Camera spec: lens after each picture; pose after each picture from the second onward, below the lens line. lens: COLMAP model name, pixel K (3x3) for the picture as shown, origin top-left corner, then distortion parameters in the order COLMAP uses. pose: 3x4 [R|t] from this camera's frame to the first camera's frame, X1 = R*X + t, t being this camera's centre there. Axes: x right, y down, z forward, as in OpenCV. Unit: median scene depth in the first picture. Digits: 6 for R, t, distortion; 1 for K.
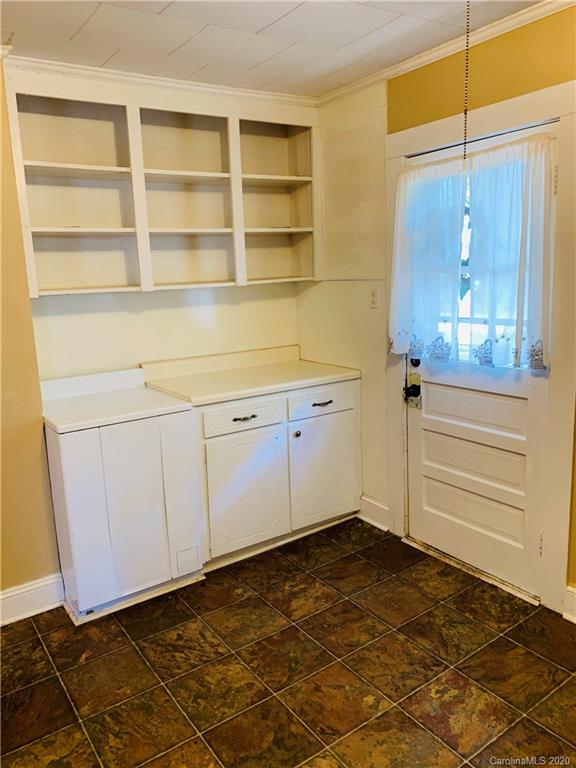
lens RADIAL K [[584.5, 0, 288.0], [0, 584.5, 382.8], [0, 0, 1]] dist [-0.002731, -0.001860]
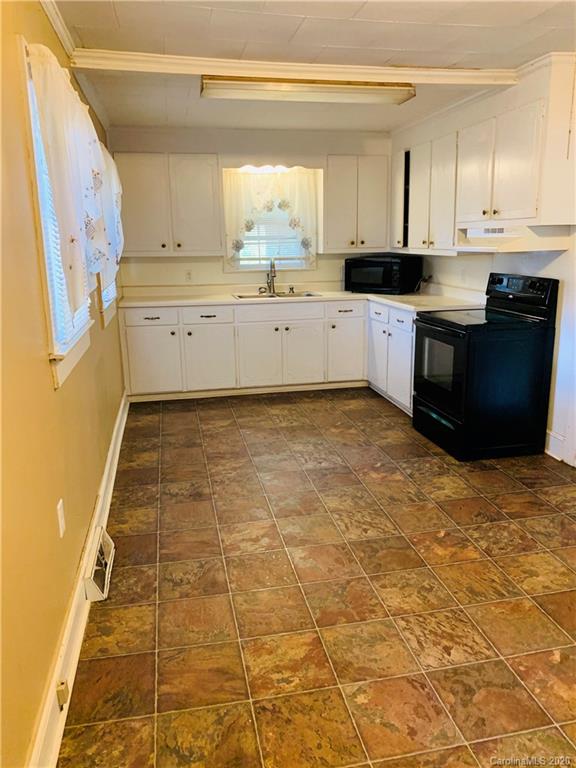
lens RADIAL K [[584.5, 0, 287.8], [0, 584.5, 382.9], [0, 0, 1]] dist [-0.002731, -0.001860]
pose [[-0.915416, -0.044585, 0.400031, -0.305680], [0.130726, 0.907038, 0.400241, -0.309879], [-0.380688, 0.418681, -0.824489, 1.681525]]
